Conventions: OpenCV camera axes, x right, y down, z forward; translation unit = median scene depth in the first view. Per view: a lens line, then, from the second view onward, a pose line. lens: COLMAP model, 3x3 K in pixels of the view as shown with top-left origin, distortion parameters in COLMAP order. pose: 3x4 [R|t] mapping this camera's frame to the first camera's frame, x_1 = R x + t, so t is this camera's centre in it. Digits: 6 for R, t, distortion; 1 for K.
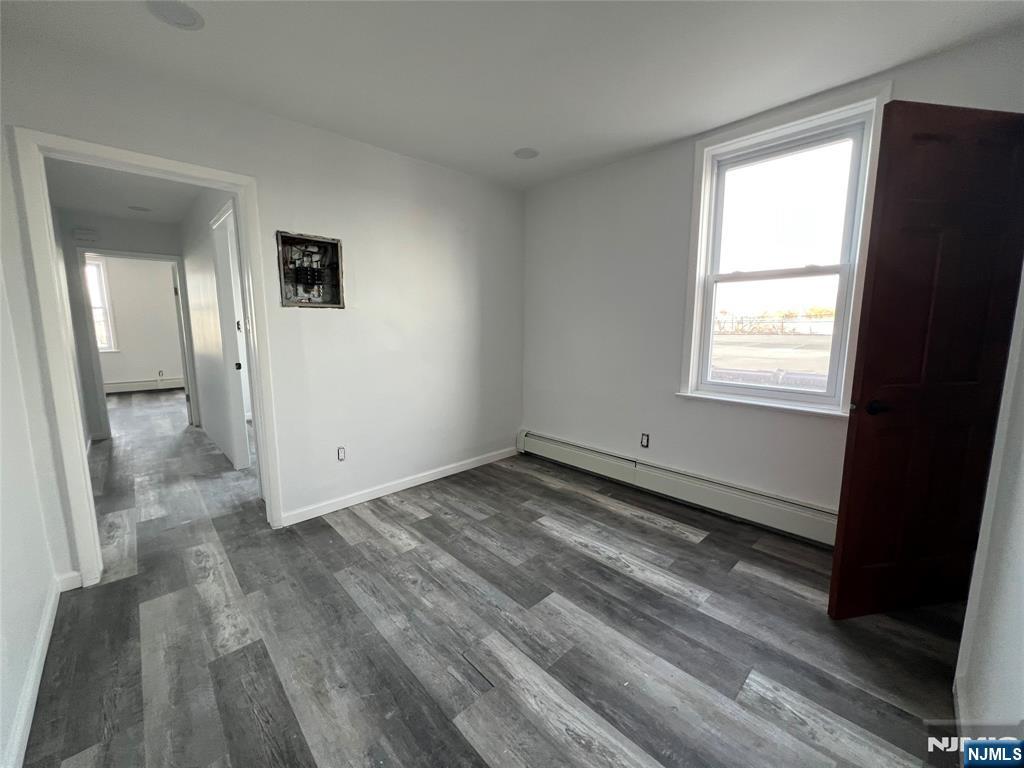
lens RADIAL K [[411.0, 0, 512.0], [0, 411.0, 384.0], [0, 0, 1]] dist [-0.000979, -0.000019]
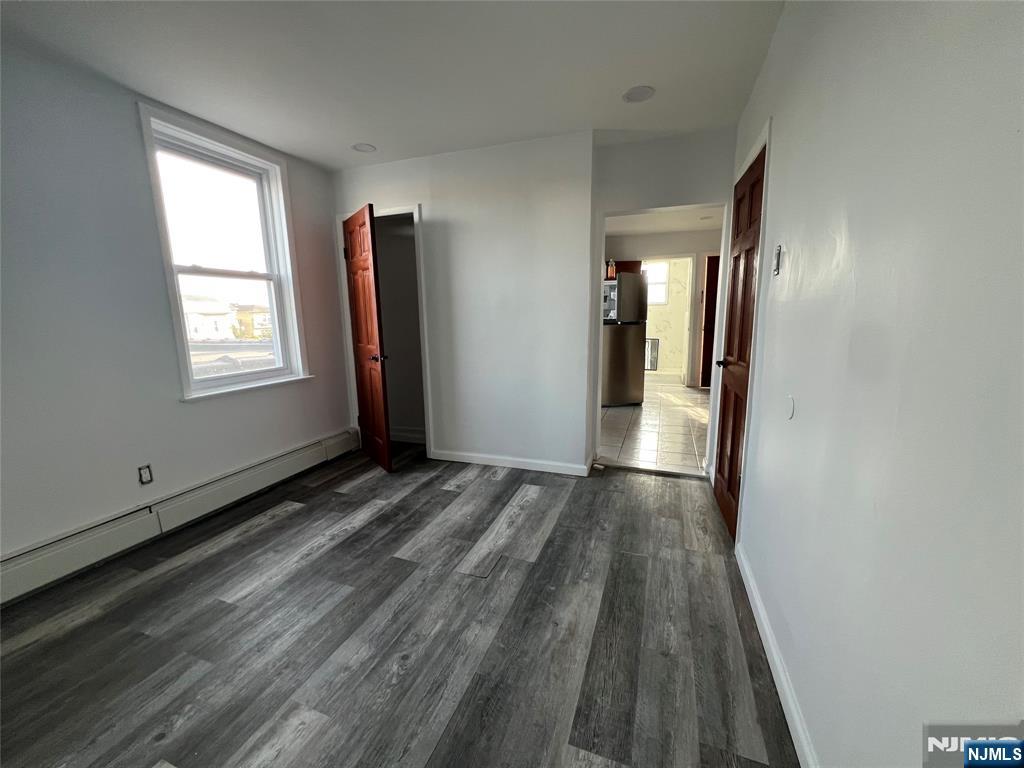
lens RADIAL K [[411.0, 0, 512.0], [0, 411.0, 384.0], [0, 0, 1]] dist [-0.000979, -0.000019]
pose [[-0.448315, -0.142667, 0.882417, -0.950341], [0.143942, 0.962775, 0.228789, -0.150249], [-0.882210, 0.229587, -0.411090, 1.056785]]
